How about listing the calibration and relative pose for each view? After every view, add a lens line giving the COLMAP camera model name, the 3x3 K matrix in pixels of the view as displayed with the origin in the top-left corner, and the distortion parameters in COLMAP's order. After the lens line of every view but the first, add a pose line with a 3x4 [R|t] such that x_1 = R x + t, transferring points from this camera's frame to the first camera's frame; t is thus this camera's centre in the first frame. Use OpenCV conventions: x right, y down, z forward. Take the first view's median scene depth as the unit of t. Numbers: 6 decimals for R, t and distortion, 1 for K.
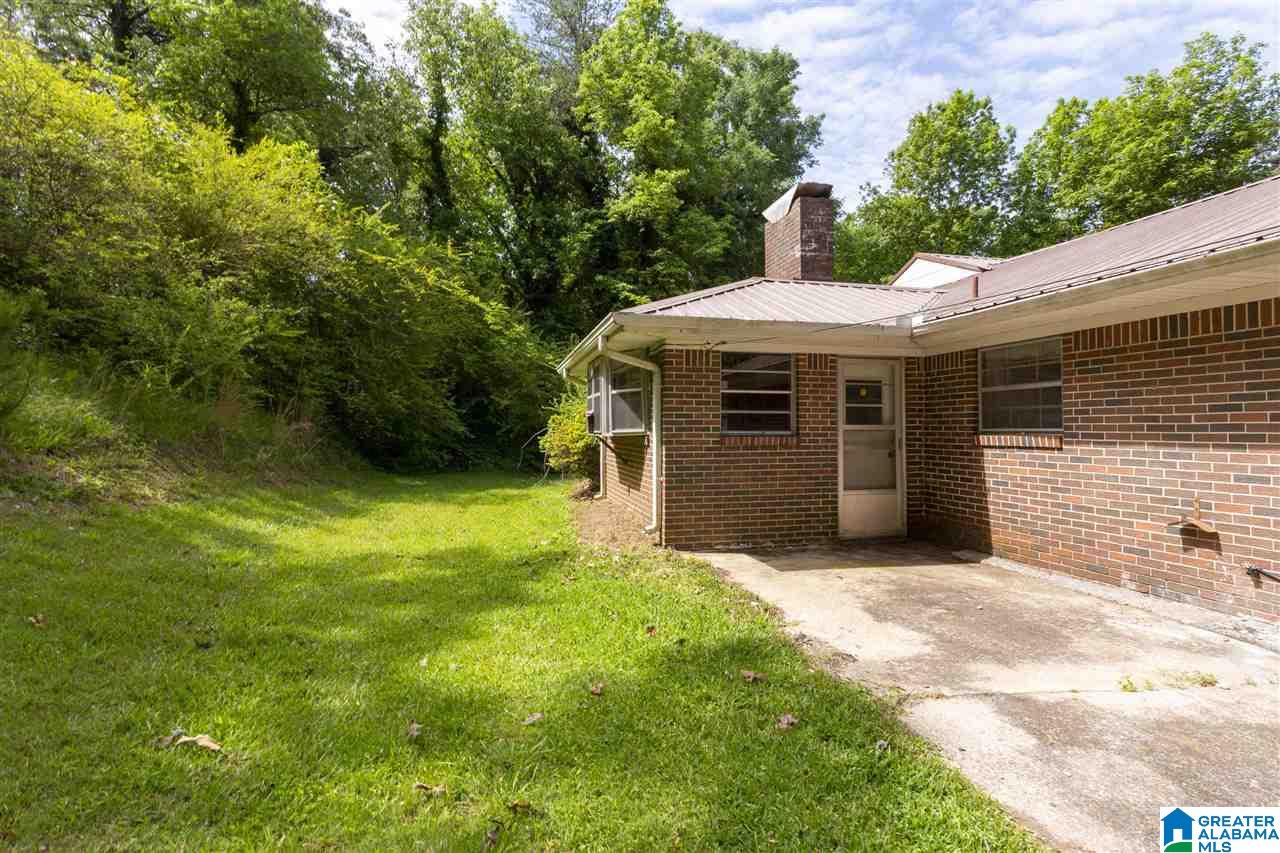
lens RADIAL K [[618.1, 0, 635.0], [0, 618.1, 403.1], [0, 0, 1]] dist [-0.001733, -0.000592]
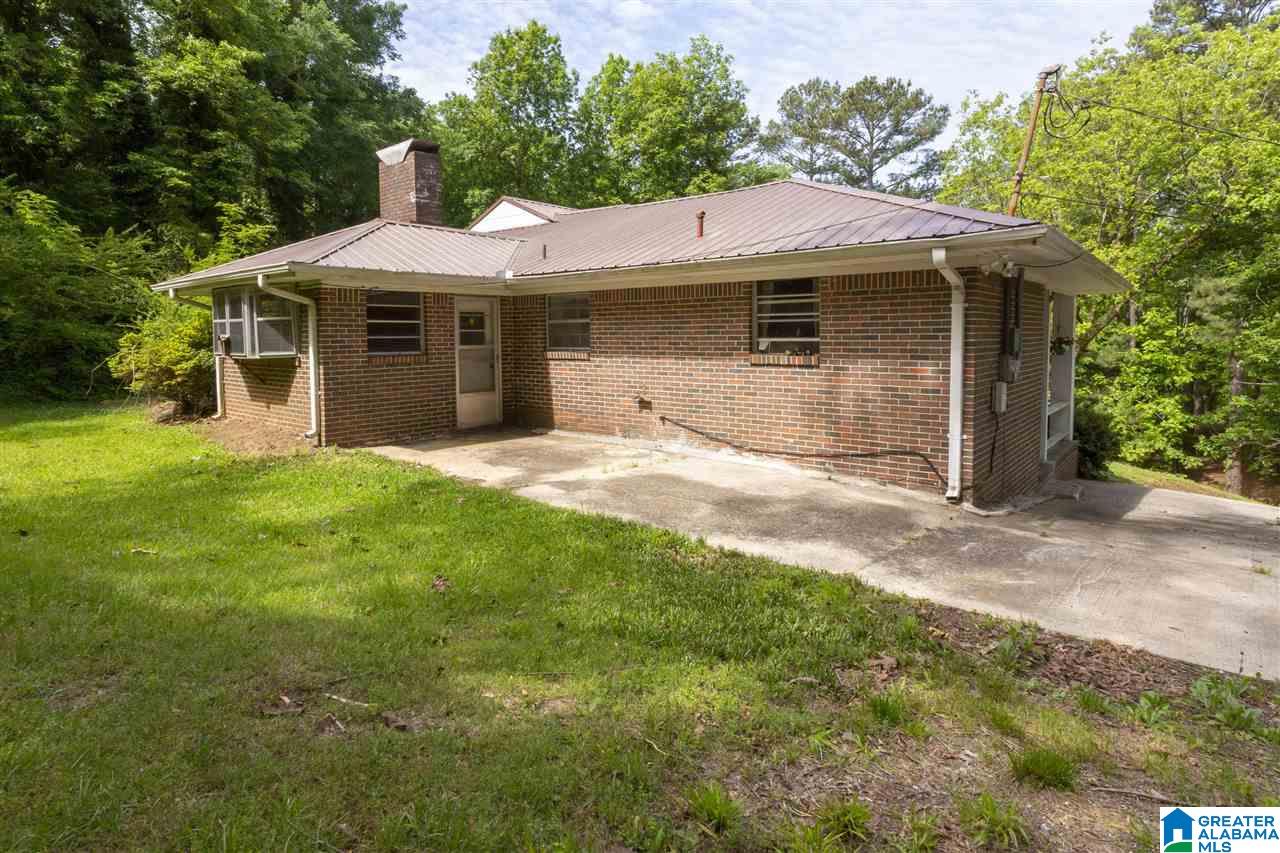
lens RADIAL K [[829.9, 0, 640.0], [0, 829.9, 426.5], [0, 0, 1]] dist [-0.002308, 0.000418]
pose [[0.822433, -0.078134, 0.563471, -0.252155], [-0.012956, 0.987693, 0.155869, -0.052886], [-0.568715, -0.135492, 0.811299, -0.488187]]
